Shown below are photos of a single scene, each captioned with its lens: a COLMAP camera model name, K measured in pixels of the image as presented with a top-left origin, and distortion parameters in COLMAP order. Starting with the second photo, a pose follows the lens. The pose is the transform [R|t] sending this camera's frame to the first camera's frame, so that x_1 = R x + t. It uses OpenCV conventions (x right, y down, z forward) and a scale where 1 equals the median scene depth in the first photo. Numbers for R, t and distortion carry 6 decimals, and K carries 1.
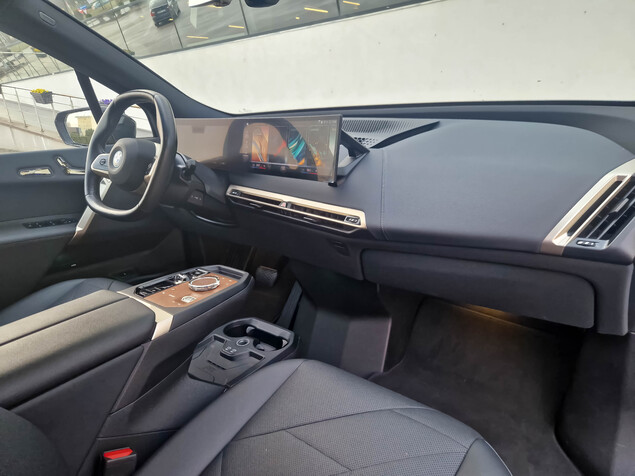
lens RADIAL K [[424.3, 0, 317.7], [0, 424.3, 223.8], [0, 0, 1]] dist [0.051999, -0.001174]
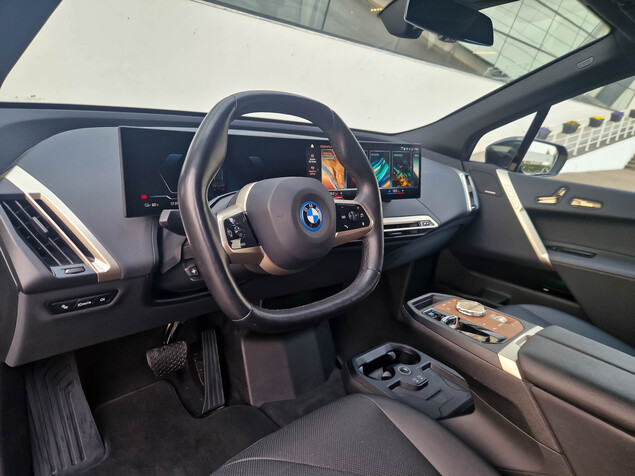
lens RADIAL K [[424.3, 0, 317.7], [0, 424.3, 223.8], [0, 0, 1]] dist [0.051999, -0.001174]
pose [[0.138876, -0.196792, 0.970560, -1.132971], [0.155907, 0.972180, 0.174812, -0.264908], [-0.977960, 0.127040, 0.165693, 1.009544]]
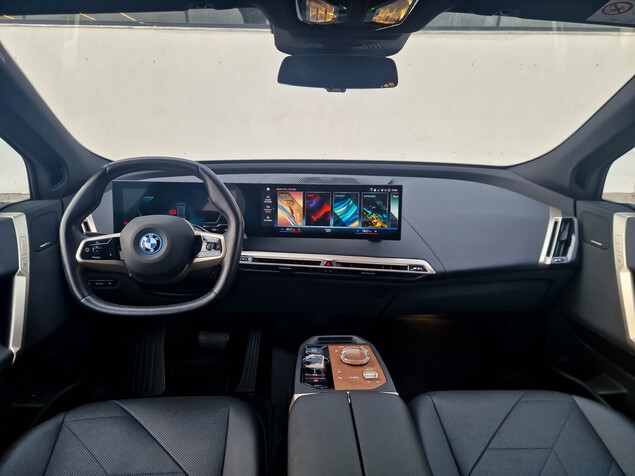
lens RADIAL K [[424.3, 0, 317.7], [0, 424.3, 223.8], [0, 0, 1]] dist [0.051999, -0.001174]
pose [[0.754206, -0.109234, 0.647488, -0.834485], [0.136222, 0.990642, 0.008451, -0.169355], [-0.642352, 0.081828, 0.762029, 0.215088]]
